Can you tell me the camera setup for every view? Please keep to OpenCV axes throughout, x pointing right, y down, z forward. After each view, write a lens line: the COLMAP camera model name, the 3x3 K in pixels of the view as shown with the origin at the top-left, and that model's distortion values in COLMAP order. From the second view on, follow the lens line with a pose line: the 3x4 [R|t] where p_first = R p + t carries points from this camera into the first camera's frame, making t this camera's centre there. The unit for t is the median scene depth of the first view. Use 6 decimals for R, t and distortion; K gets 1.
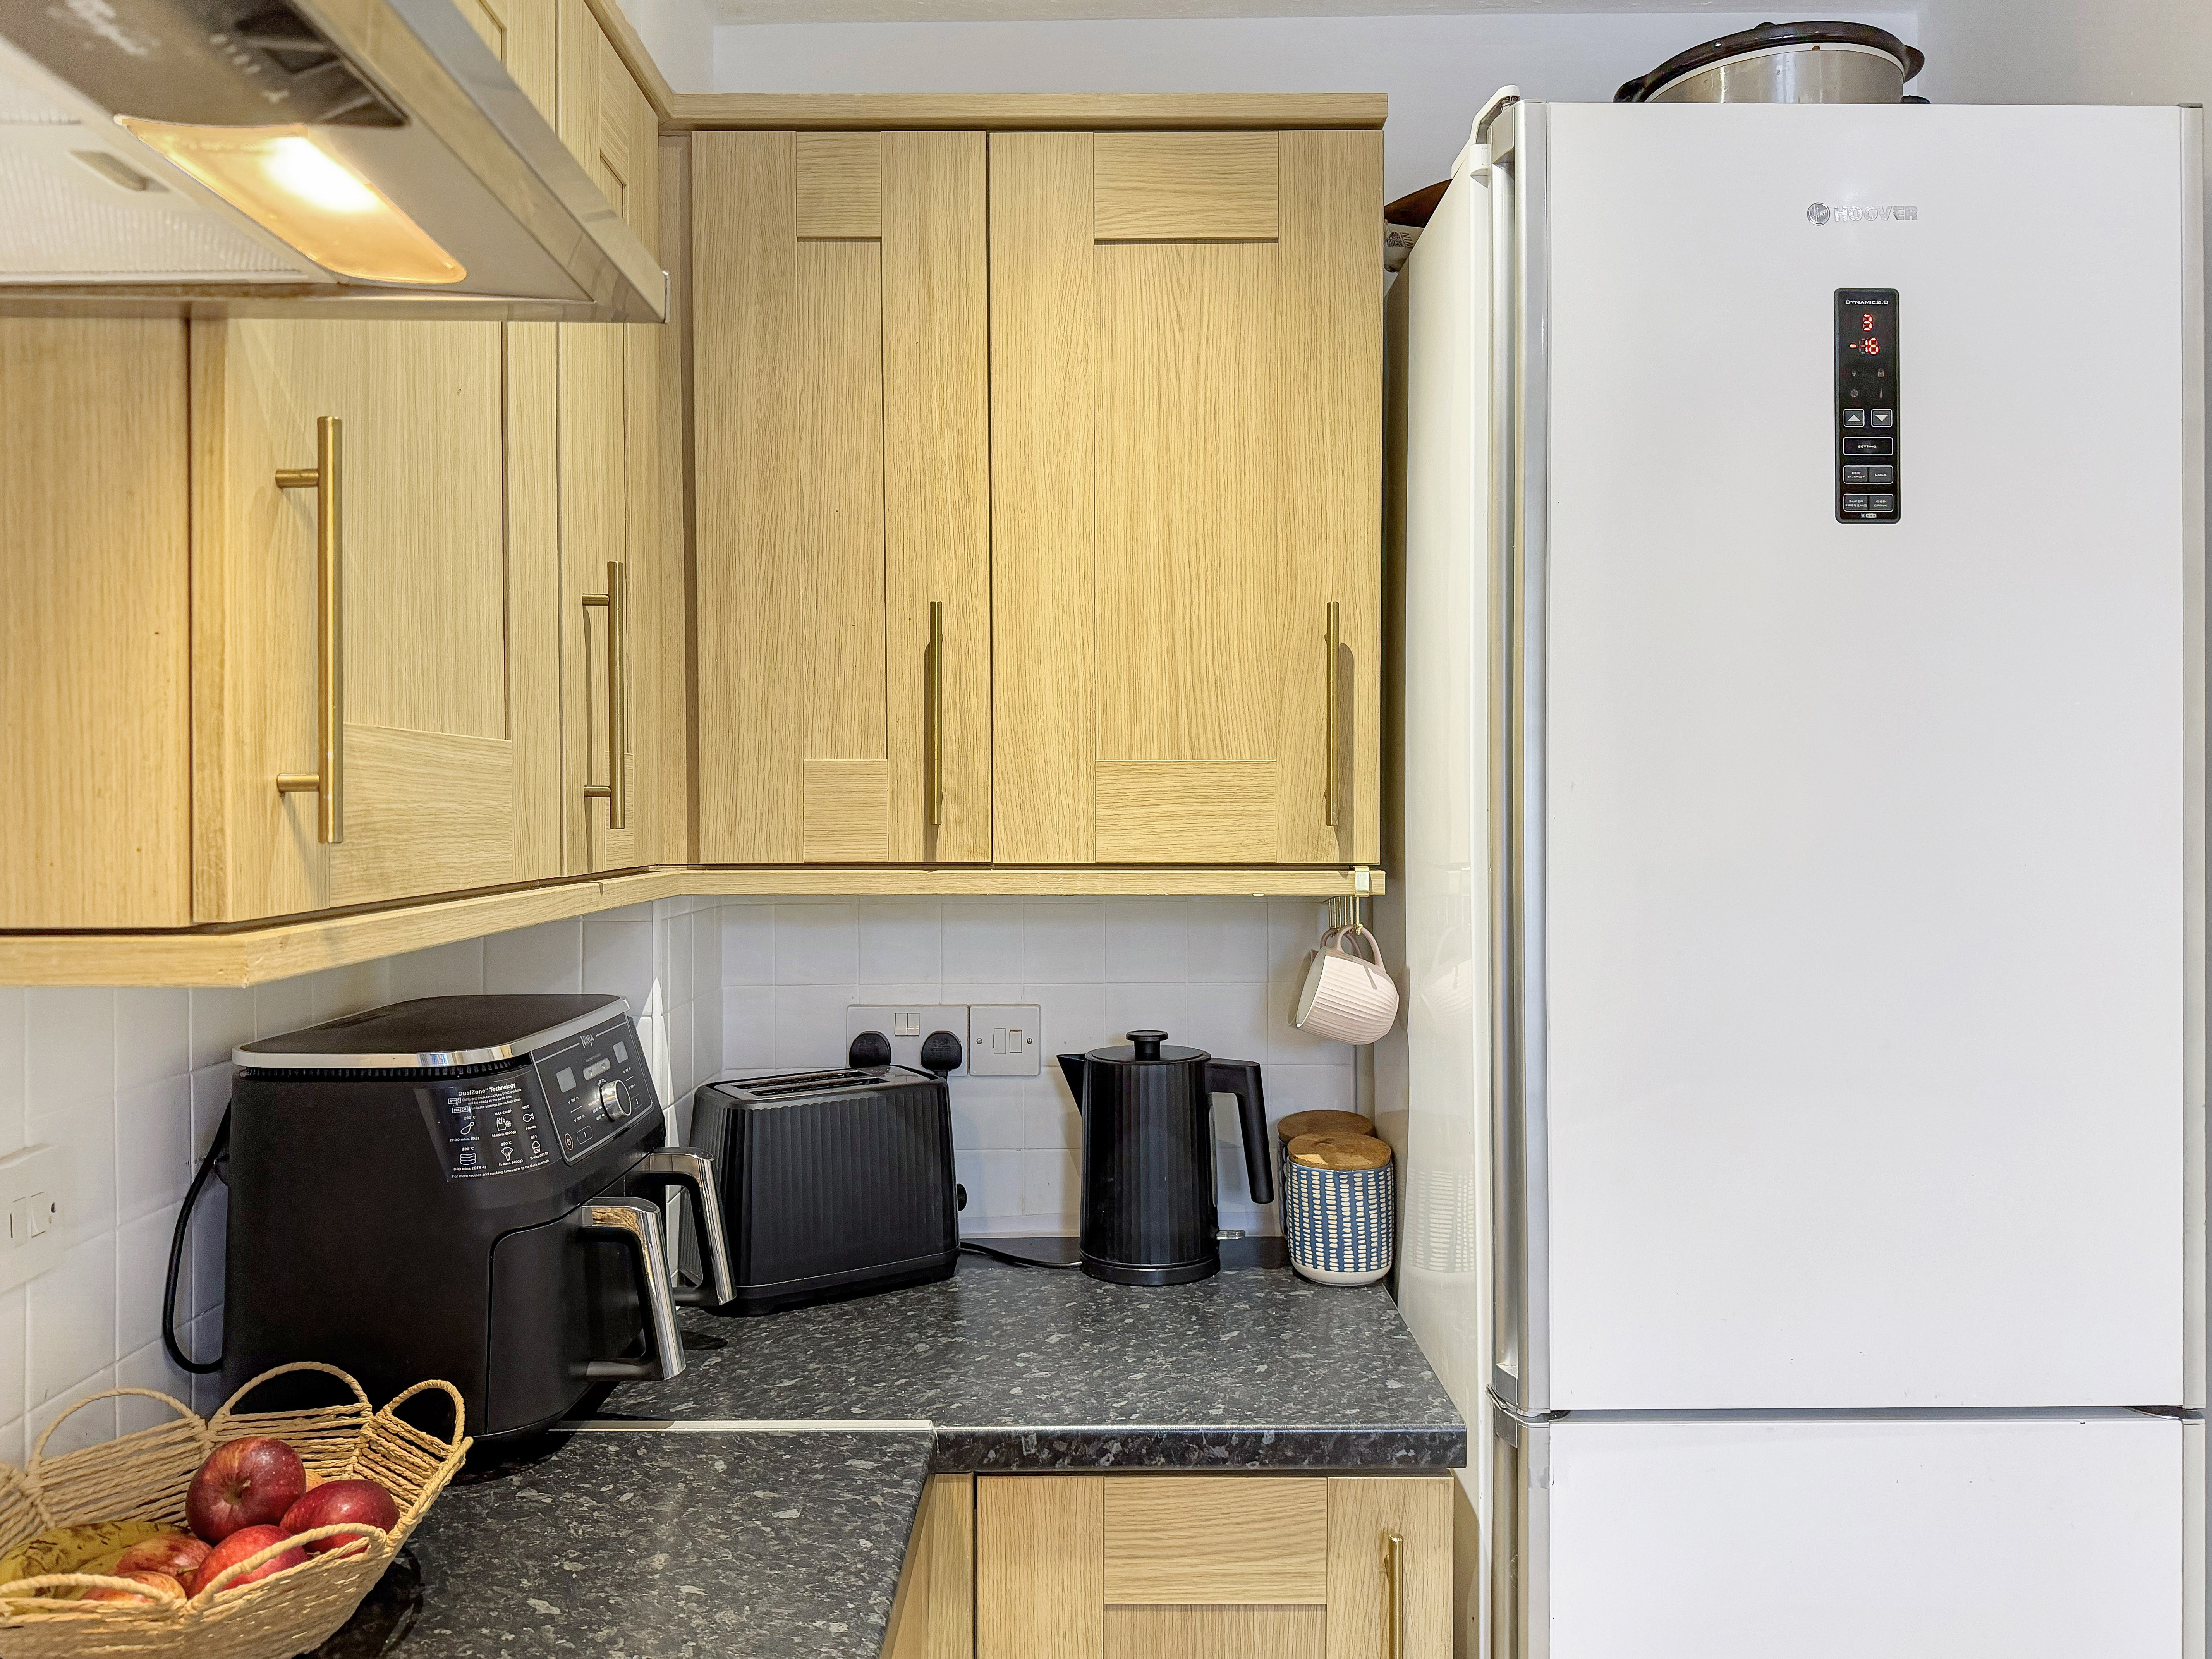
lens RADIAL K [[1604.0, 0, 1121.3], [0, 1604.0, 810.9], [0, 0, 1]] dist [0.057371, -0.082141]
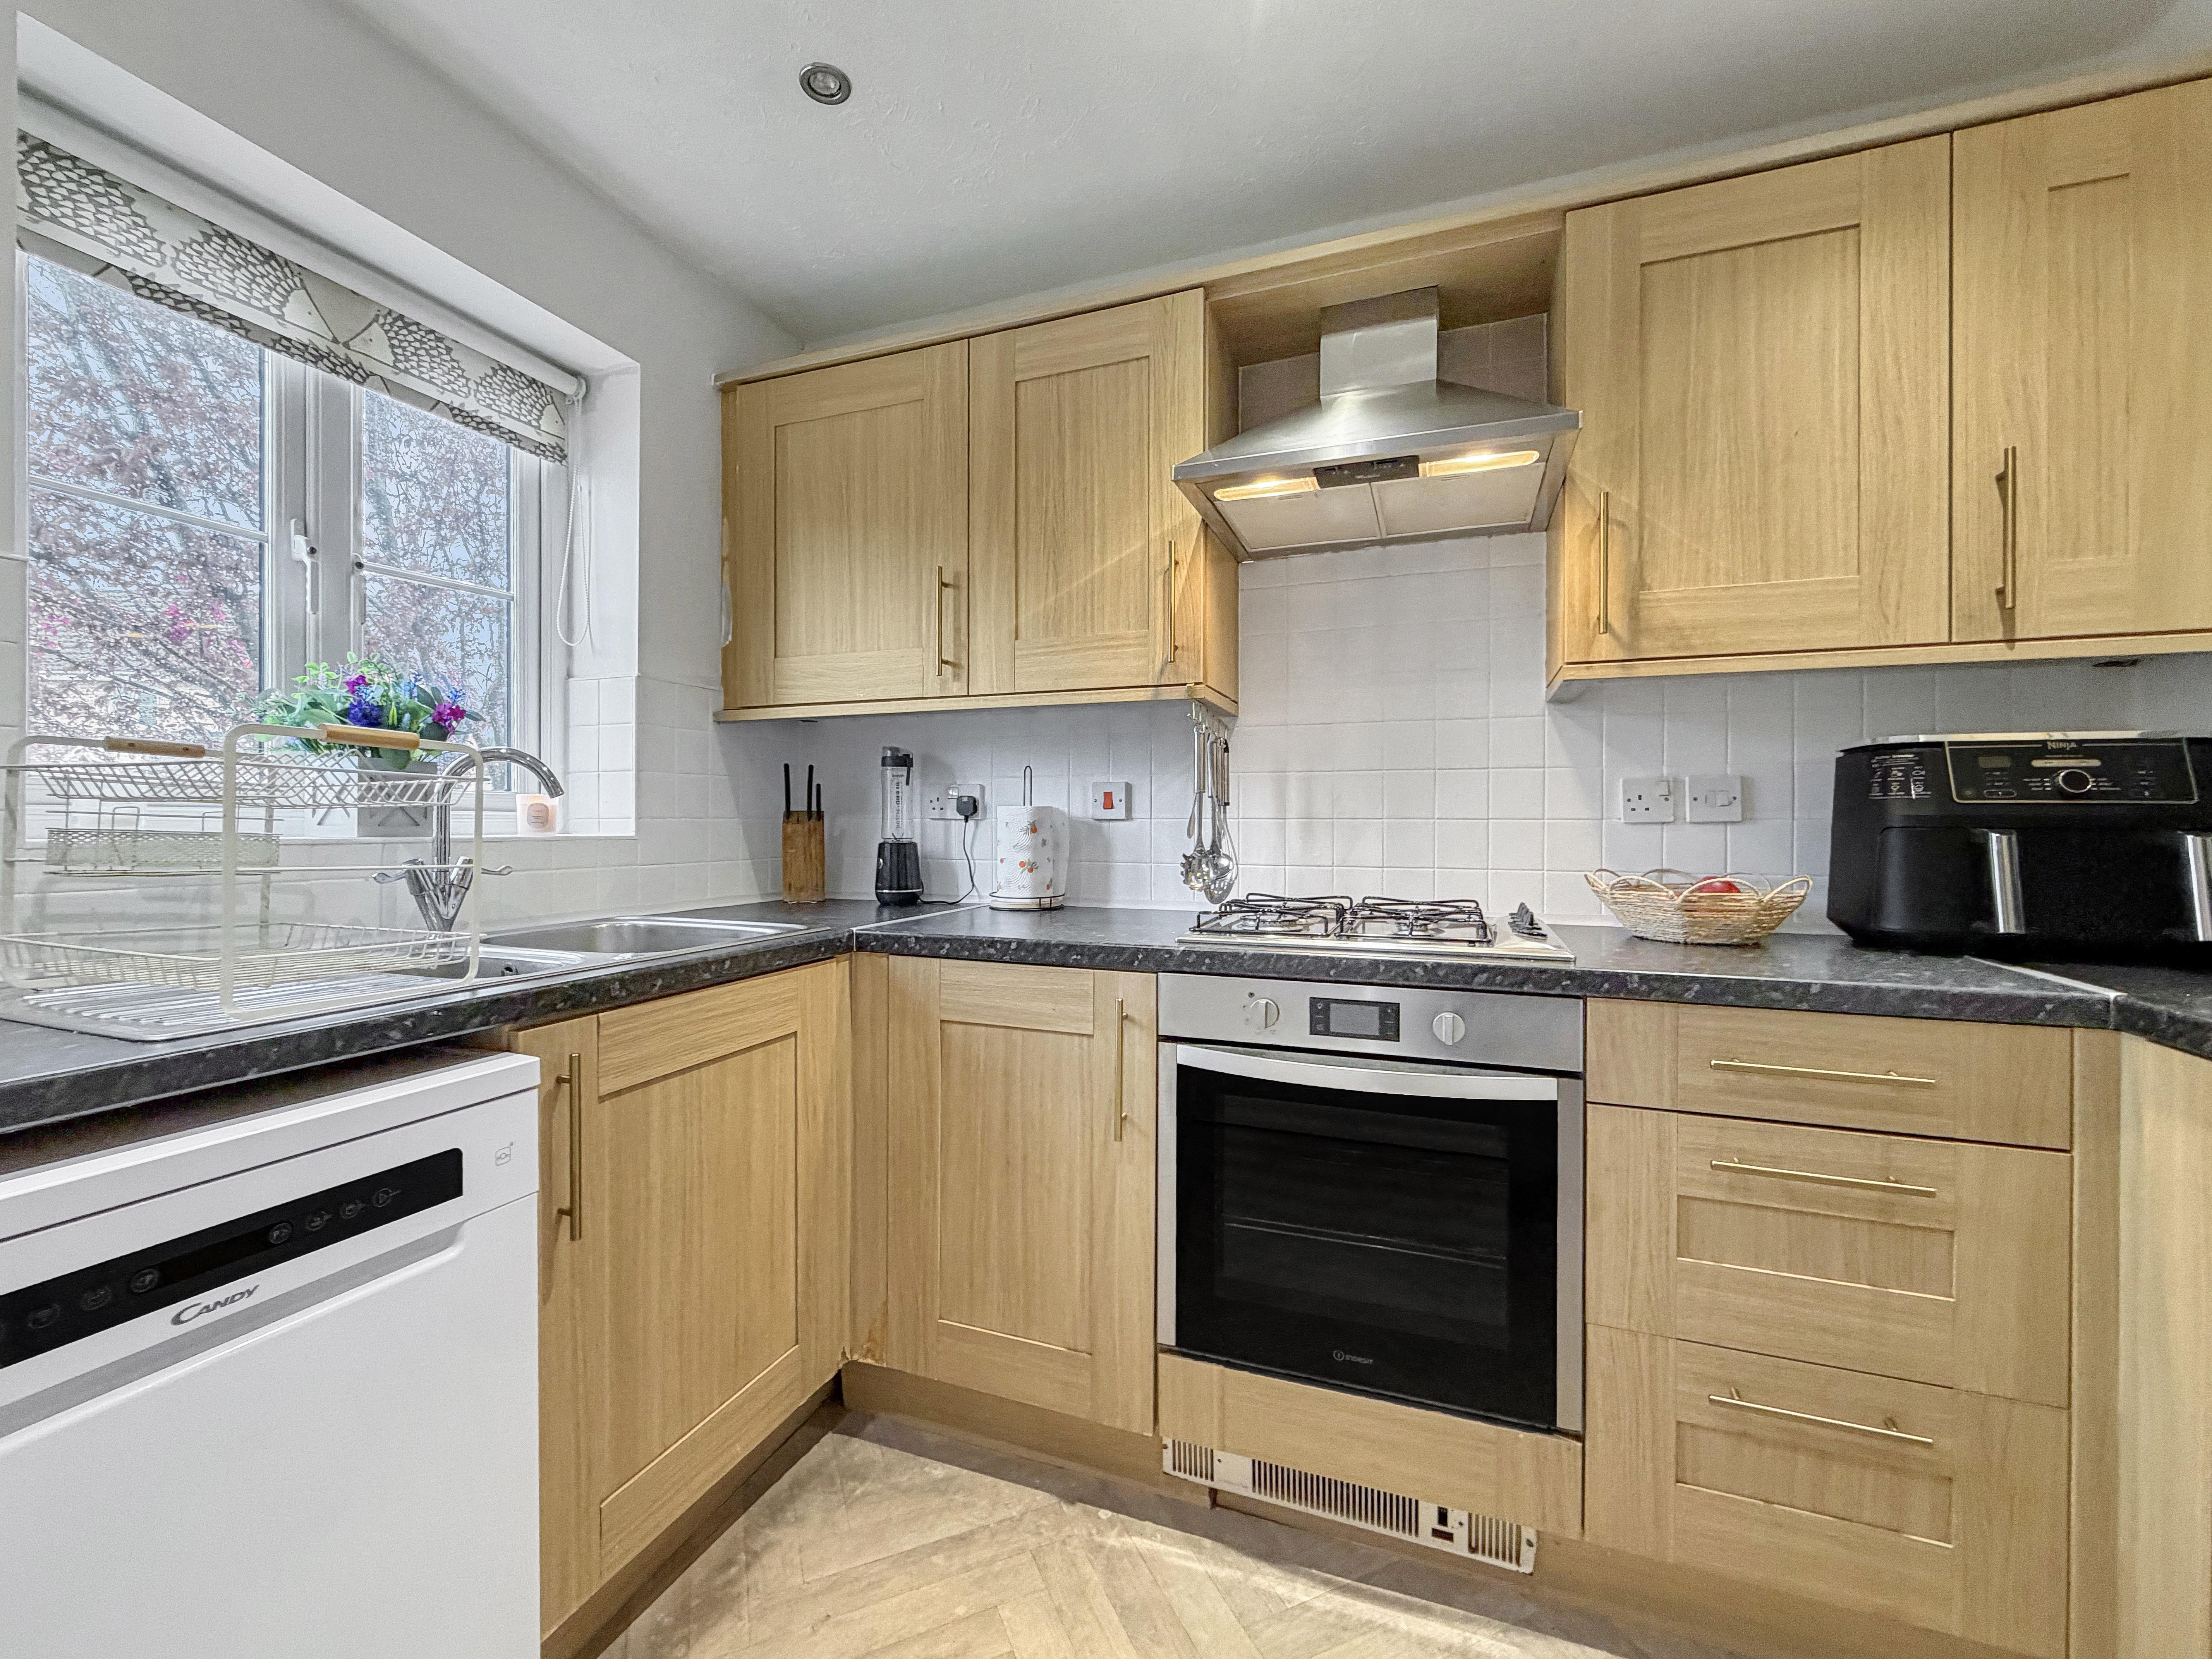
lens RADIAL K [[908.3, 0, 1097.9], [0, 908.3, 832.3], [0, 0, 1]] dist [-0.007878, 0.000328]
pose [[-0.365812, 0.007923, -0.930655, 0.900989], [-0.005198, 0.999931, 0.010556, 0.237893], [0.930674, 0.008699, -0.365745, 0.470527]]
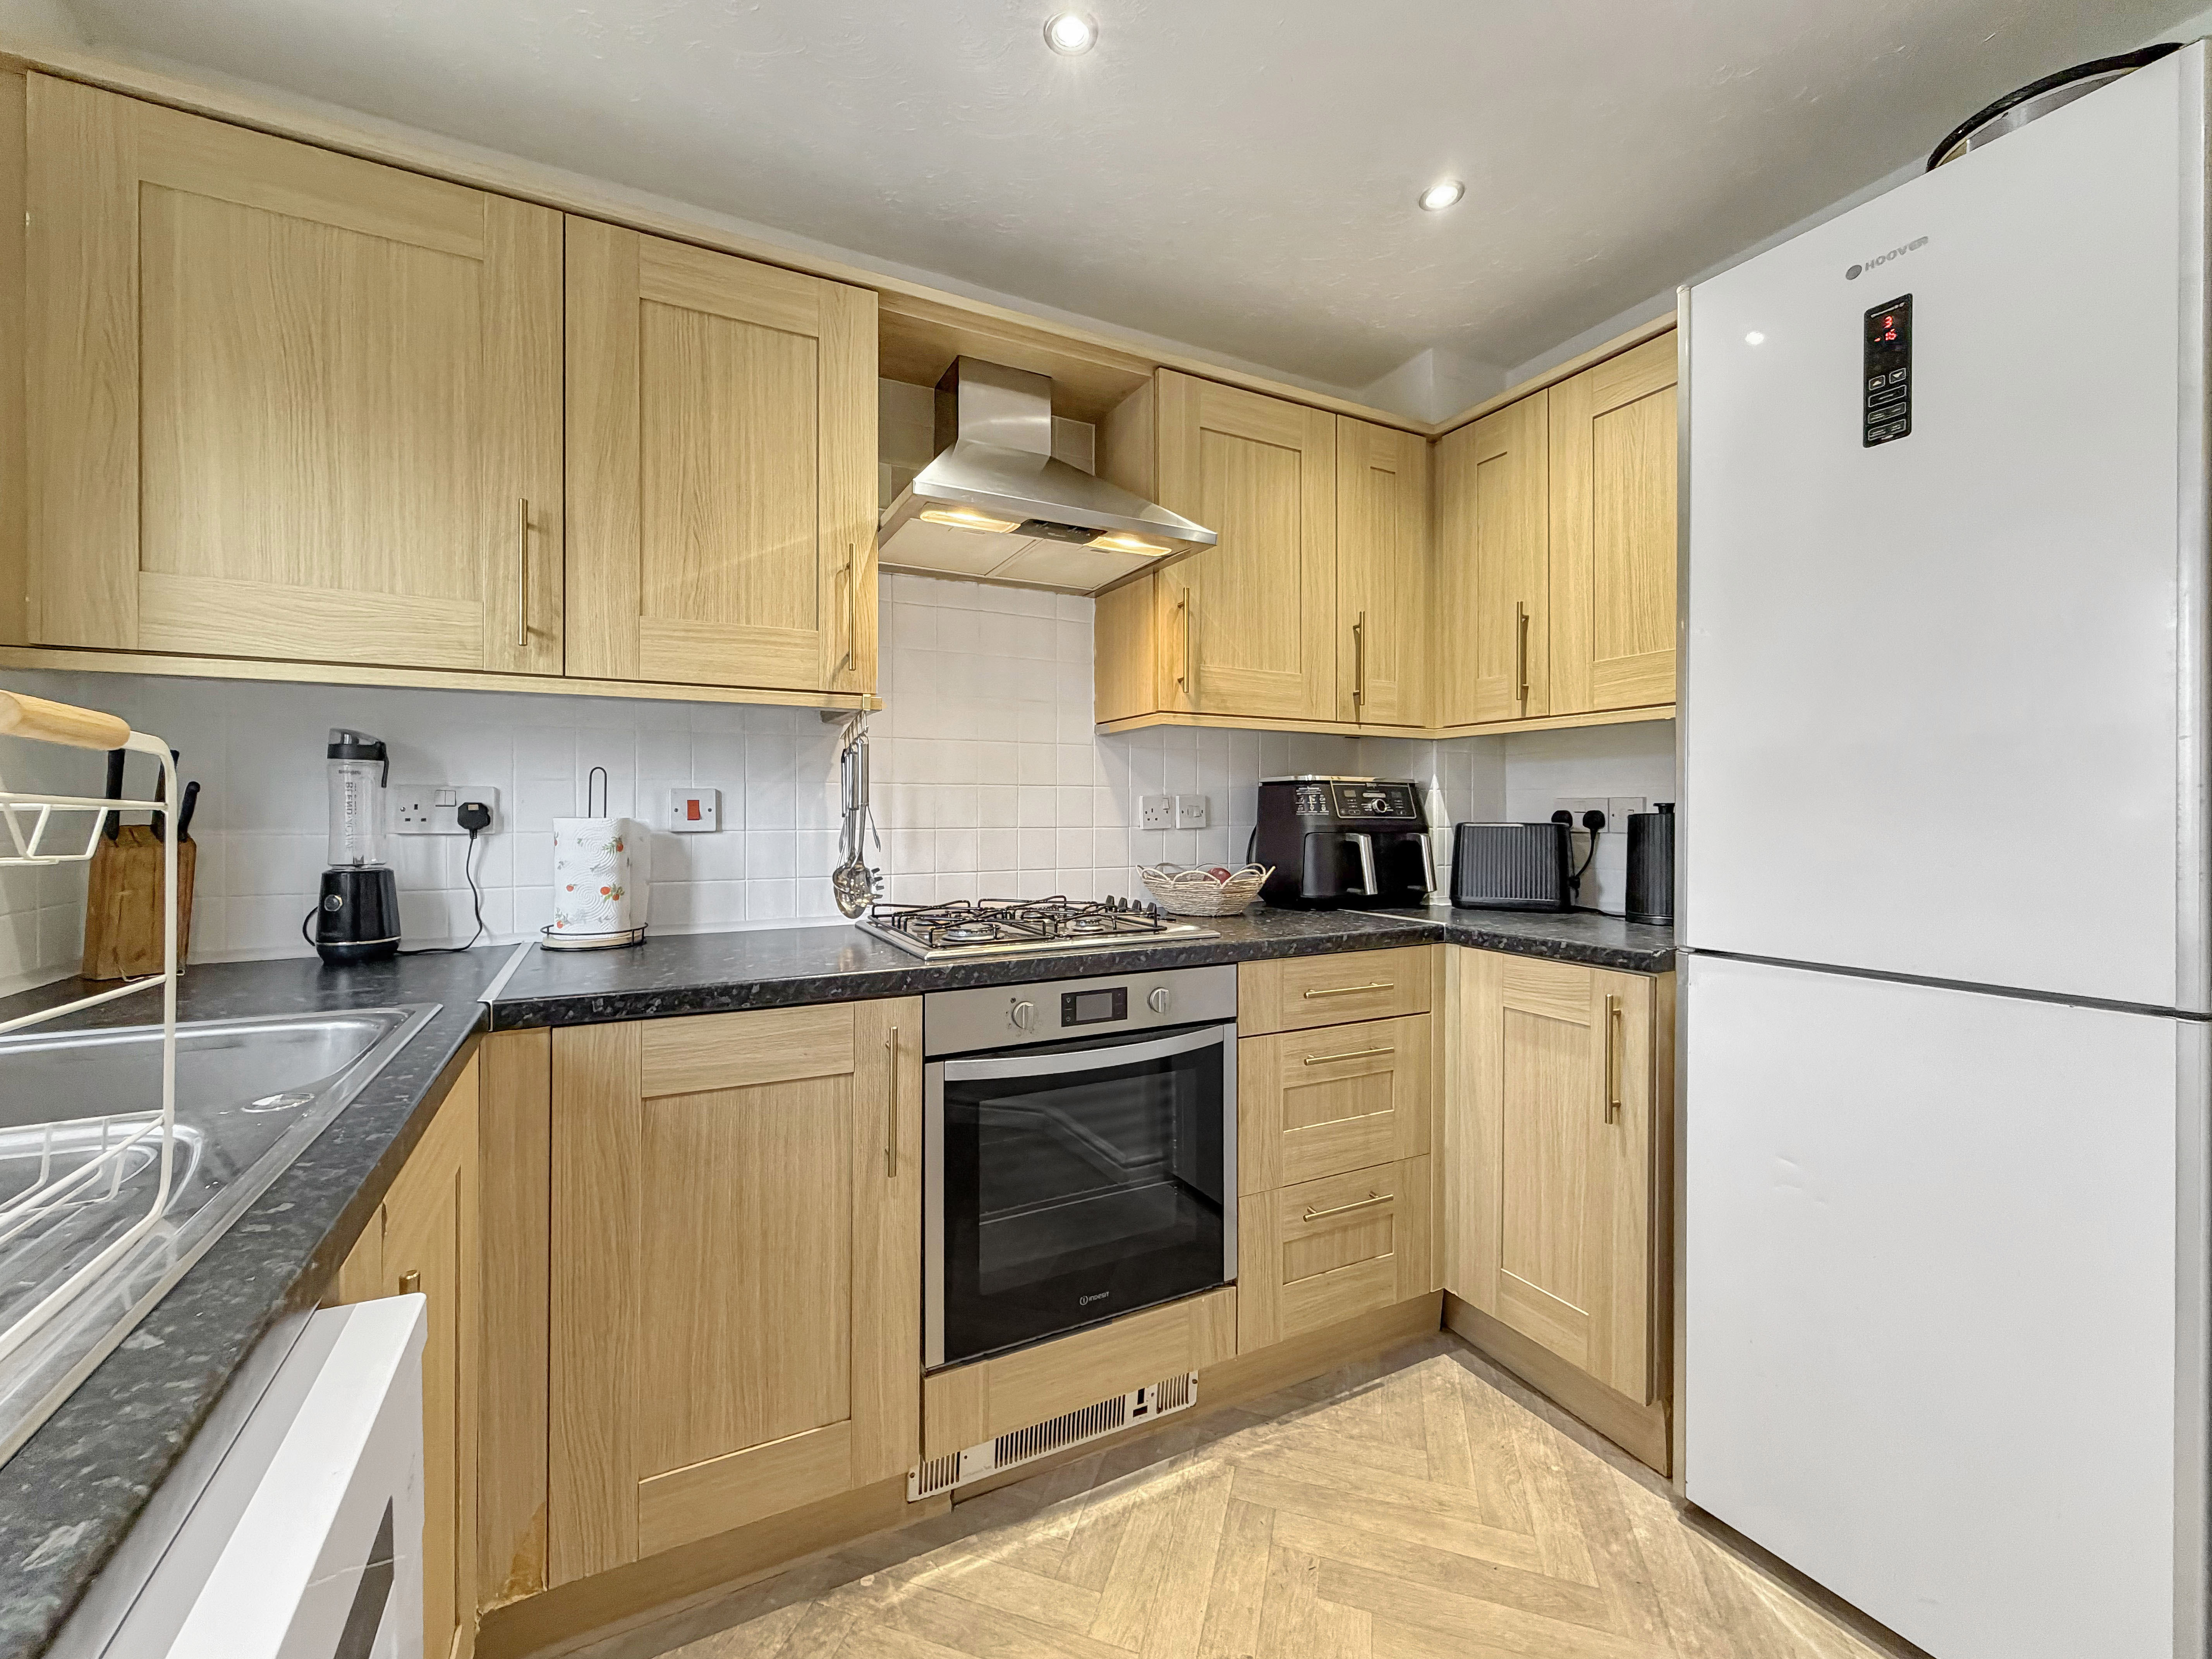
lens RADIAL K [[908.3, 0, 1088.4], [0, 908.3, 817.6], [0, 0, 1]] dist [-0.007878, 0.000328]
pose [[0.451592, 0.004980, -0.892211, 0.907427], [-0.001460, 0.999987, 0.004843, 0.204083], [0.892223, -0.000884, 0.451593, -0.156609]]
